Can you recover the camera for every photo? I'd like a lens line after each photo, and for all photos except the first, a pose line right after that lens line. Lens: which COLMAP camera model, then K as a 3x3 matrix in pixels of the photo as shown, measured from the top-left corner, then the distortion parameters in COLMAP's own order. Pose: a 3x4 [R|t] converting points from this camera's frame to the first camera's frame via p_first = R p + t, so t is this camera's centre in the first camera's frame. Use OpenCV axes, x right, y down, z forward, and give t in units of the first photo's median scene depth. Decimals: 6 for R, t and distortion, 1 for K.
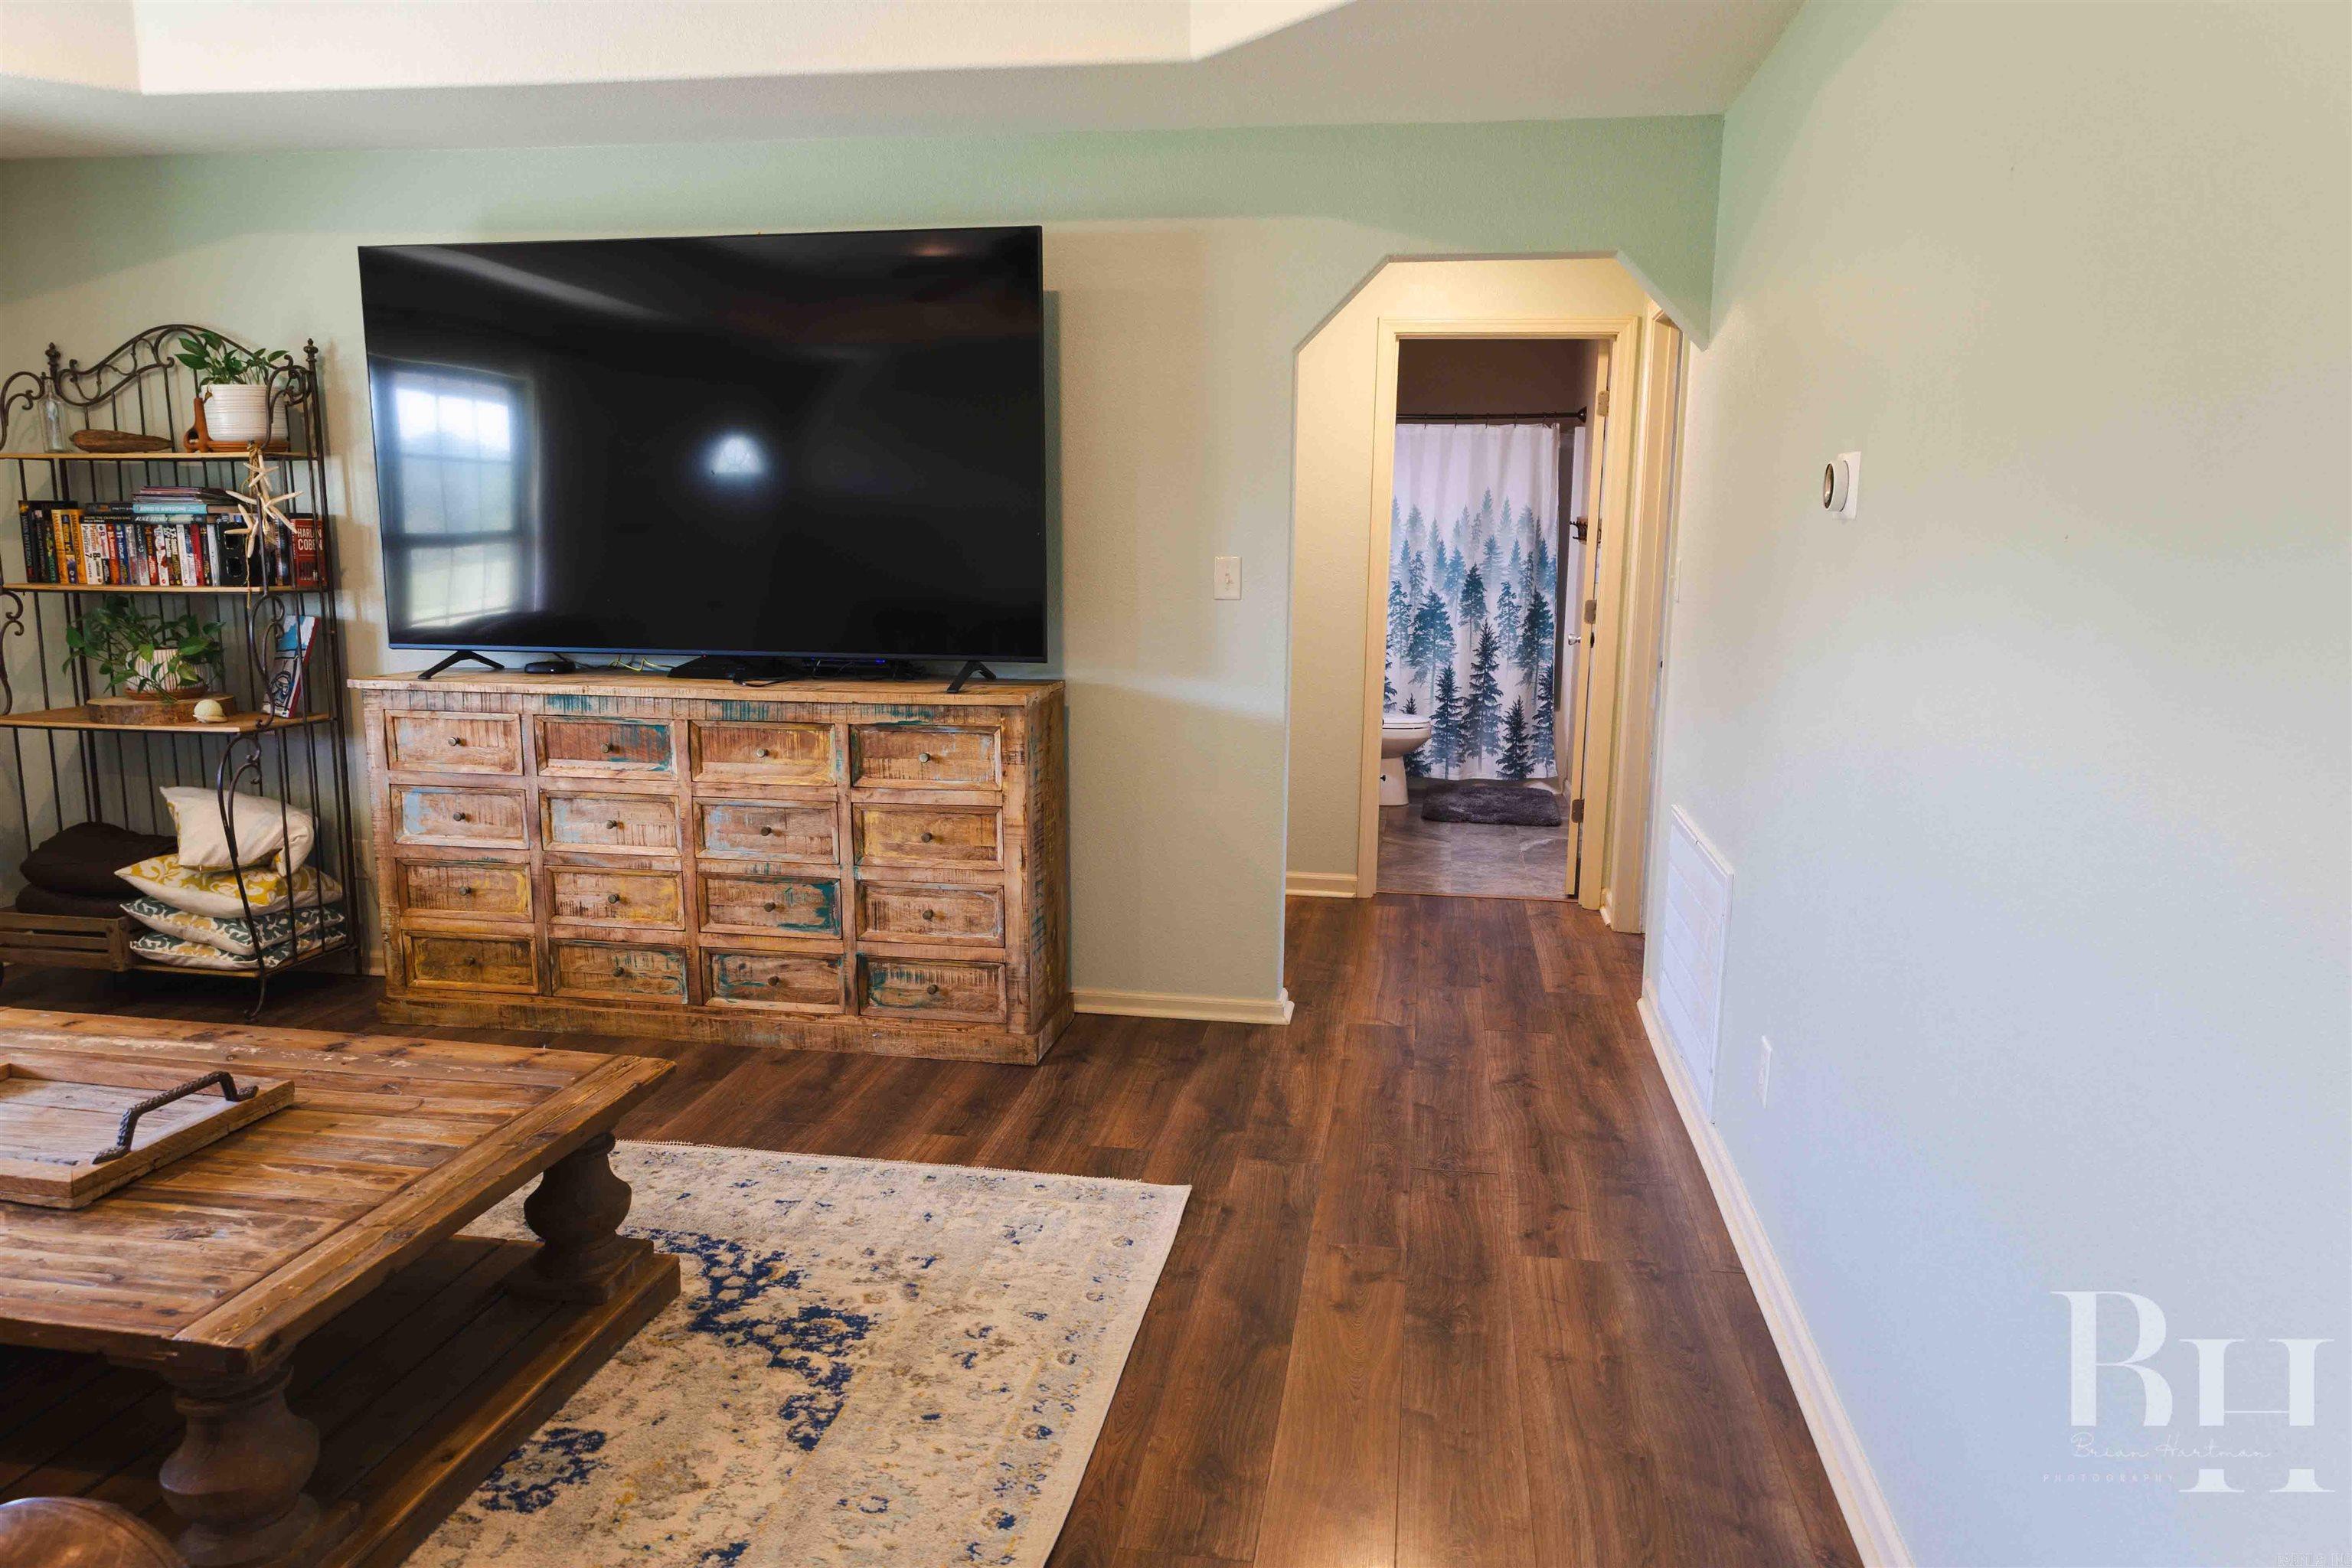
lens RADIAL K [[1618.2, 0, 1242.3], [0, 1618.2, 790.9], [0, 0, 1]] dist [-0.000155, 0.009635]
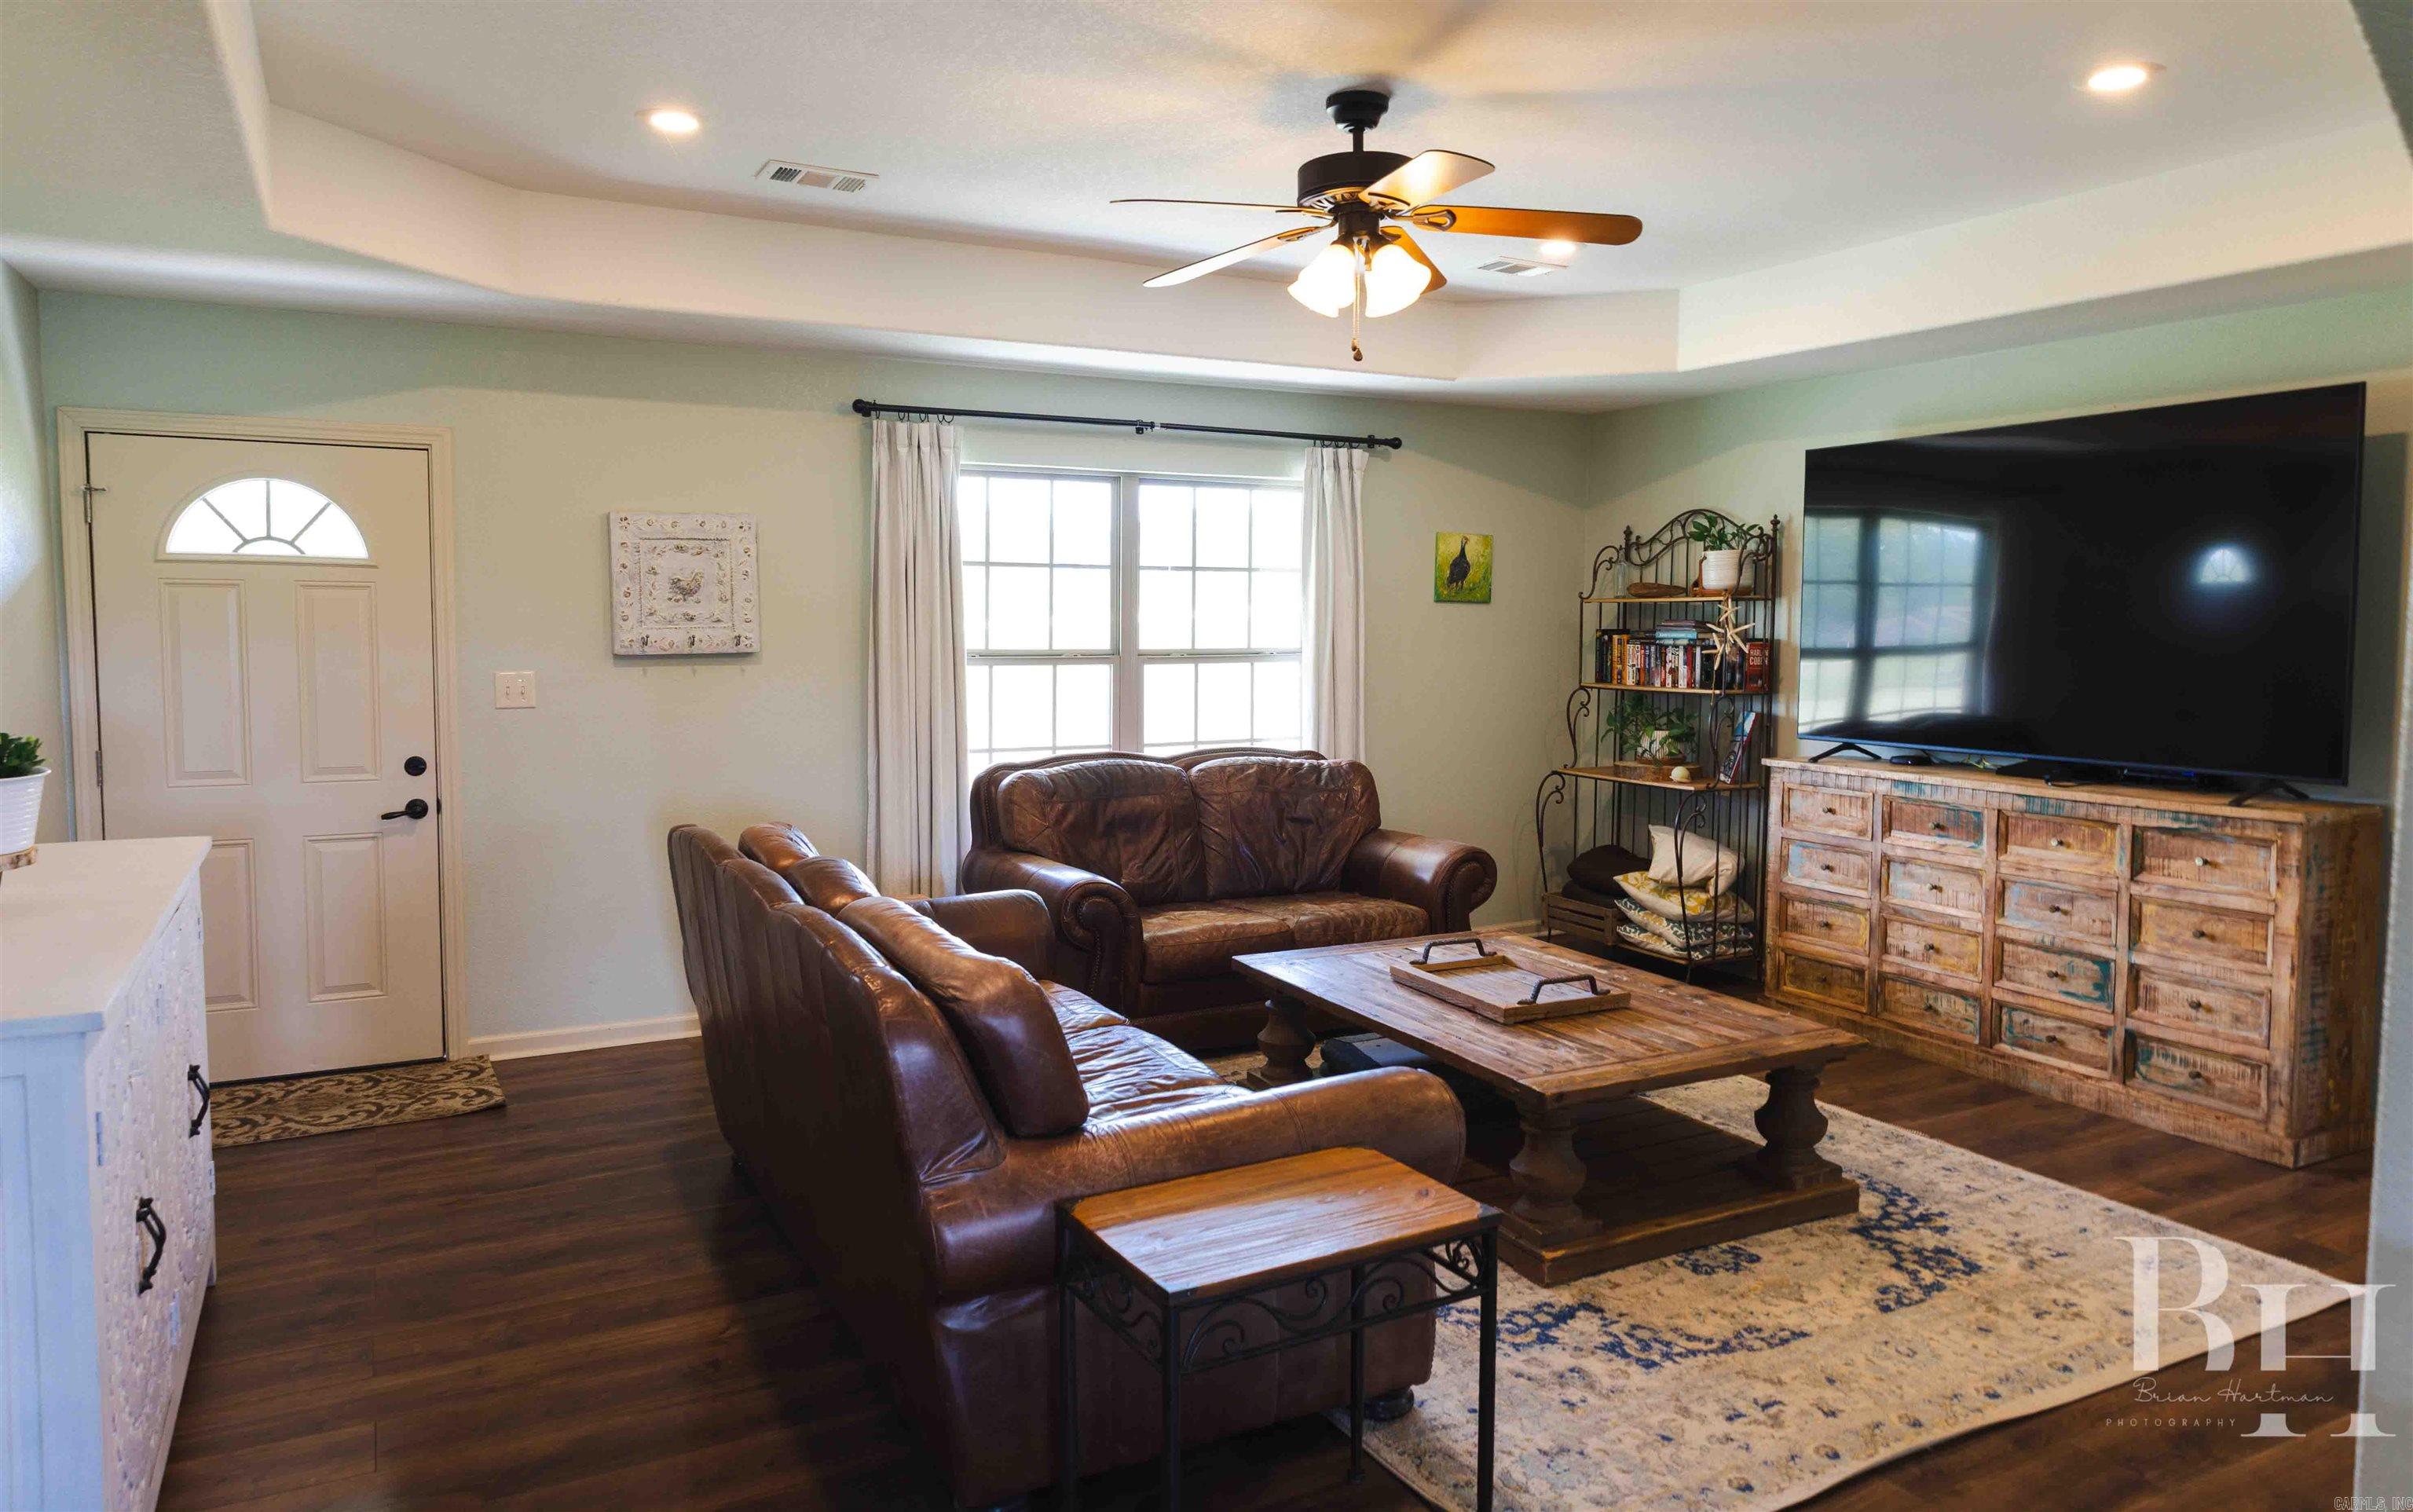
lens RADIAL K [[1589.5, 0, 1262.9], [0, 1589.5, 758.3], [0, 0, 1]] dist [0.051084, 0.001687]
pose [[0.628321, 0.065661, -0.775179, 0.244249], [-0.129369, 0.991376, -0.020887, 0.015006], [0.767122, 0.113408, 0.631397, -0.194087]]
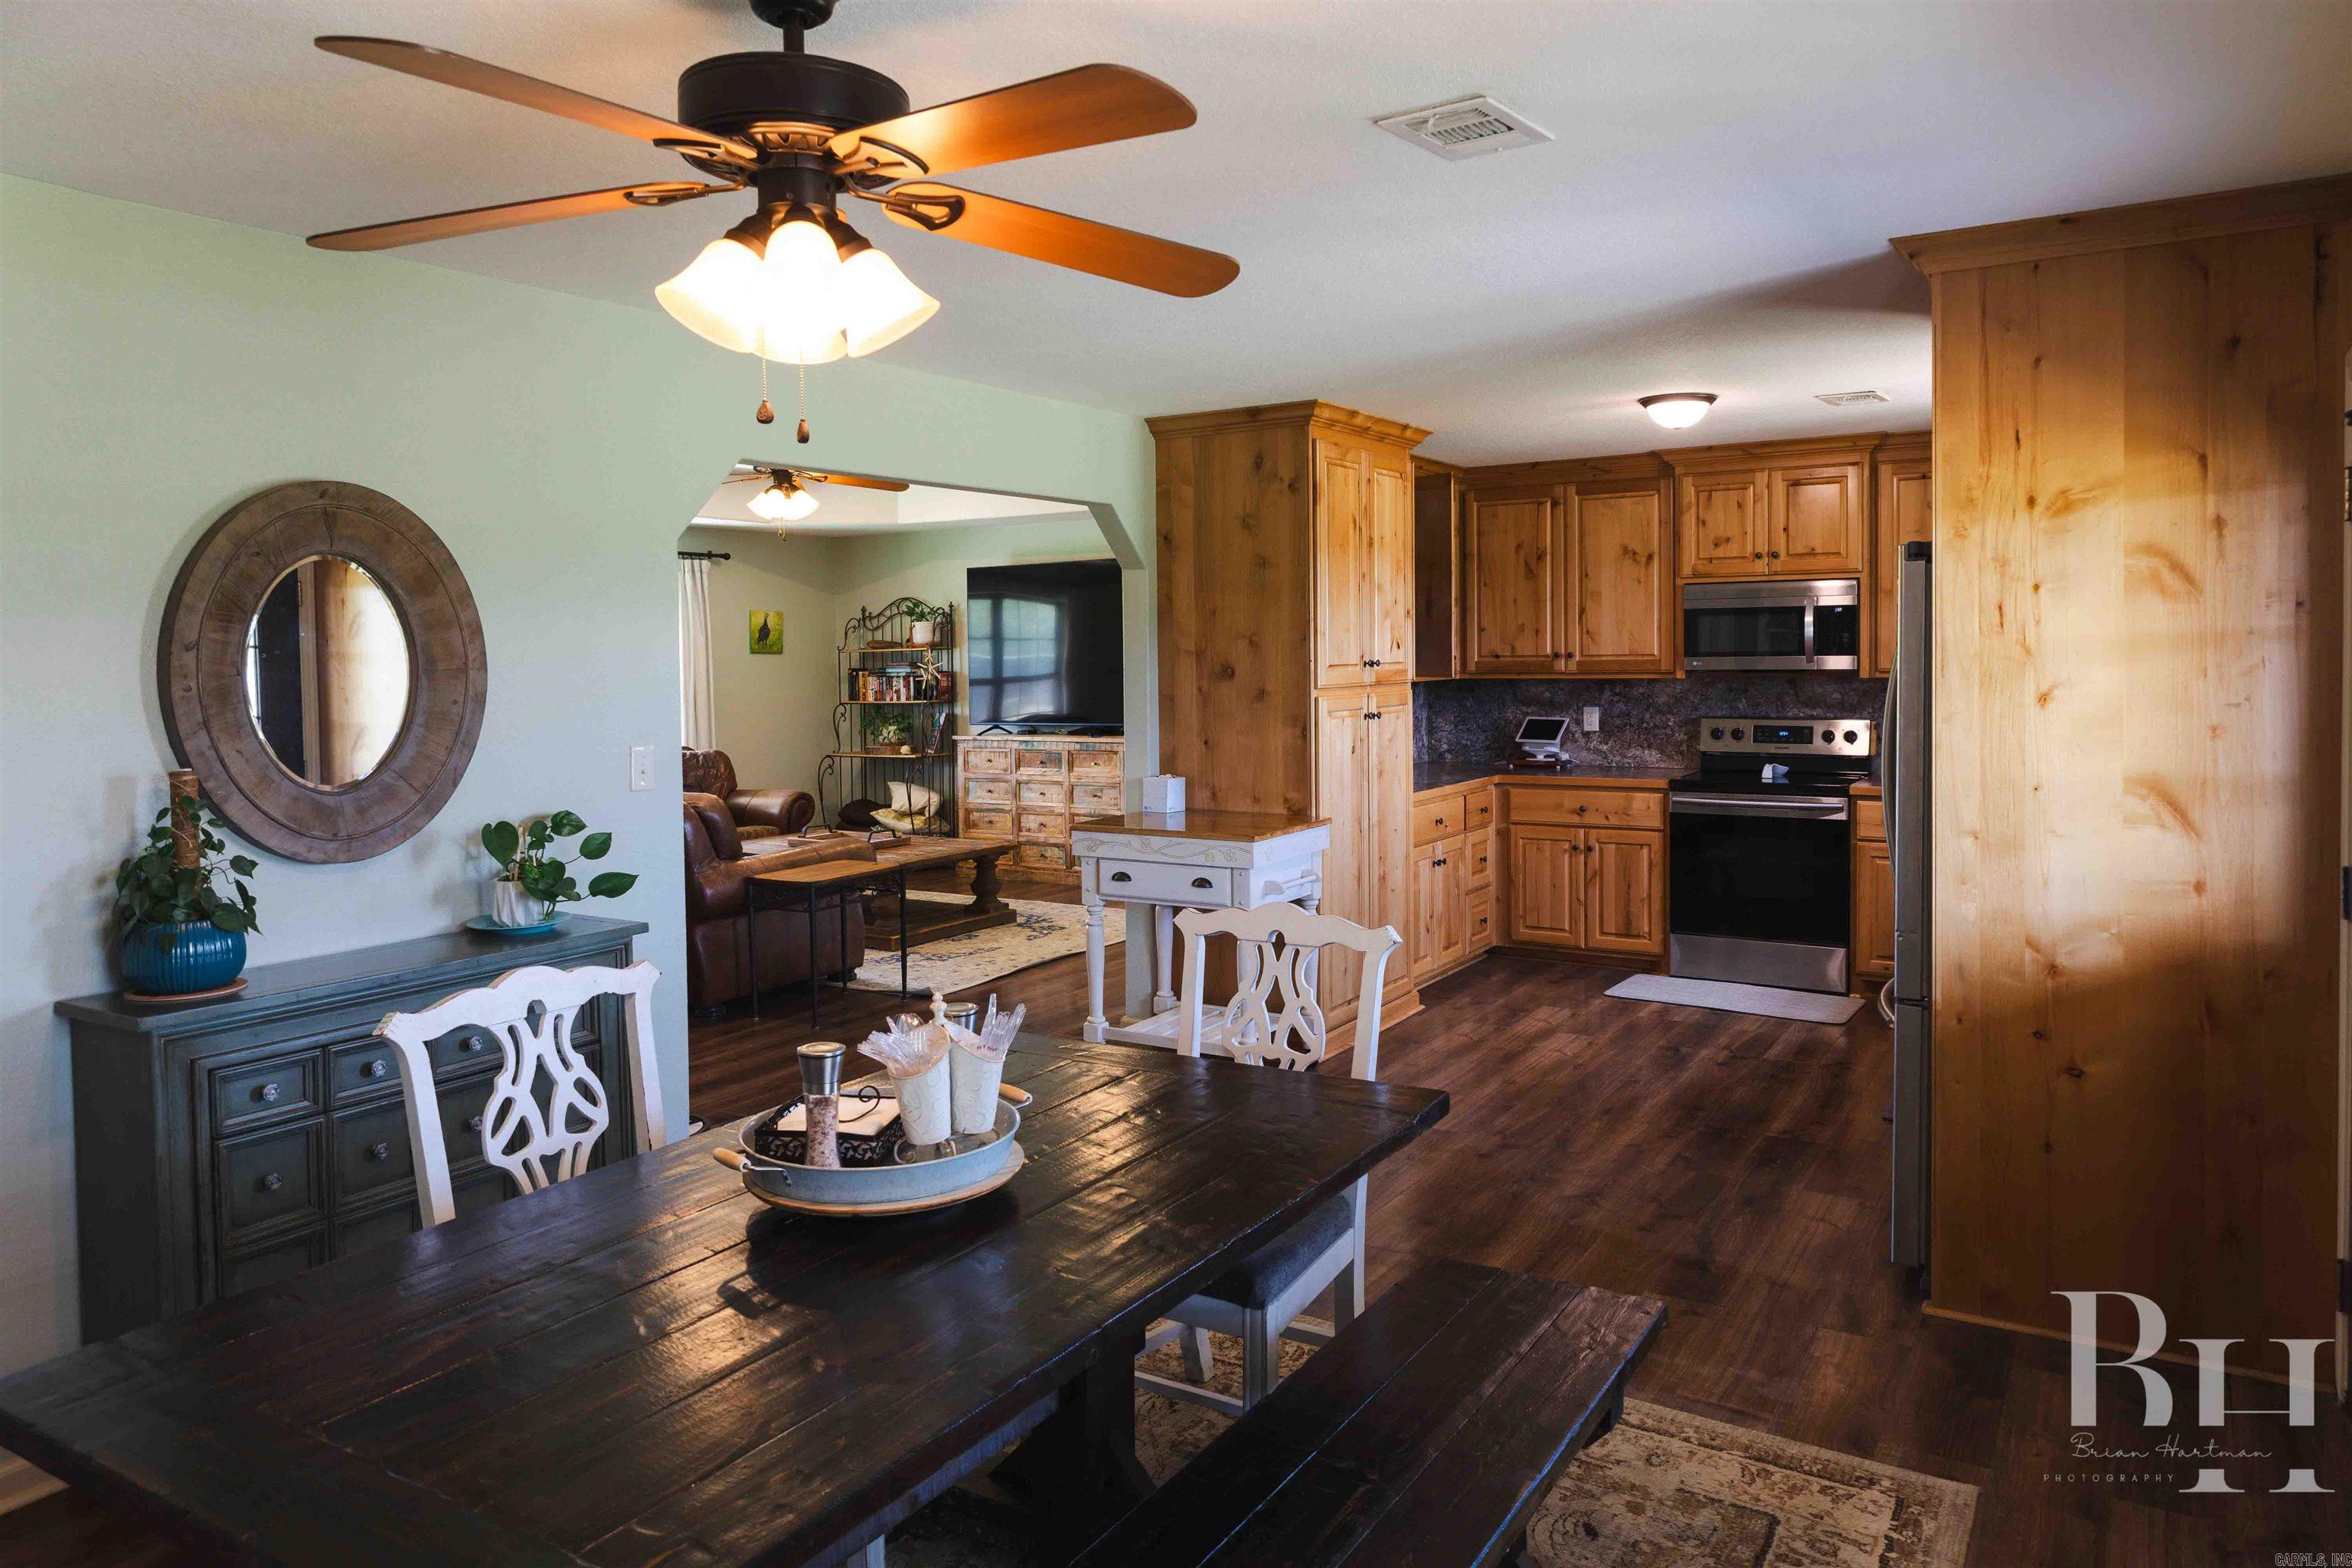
lens RADIAL K [[1618.2, 0, 1163.6], [0, 1618.2, 715.7], [0, 0, 1]] dist [-0.000155, 0.009635]
pose [[0.913945, -0.007485, -0.405770, 0.795841], [-0.047818, 0.990879, -0.125984, 0.208965], [0.403012, 0.134545, 0.905251, -1.191767]]
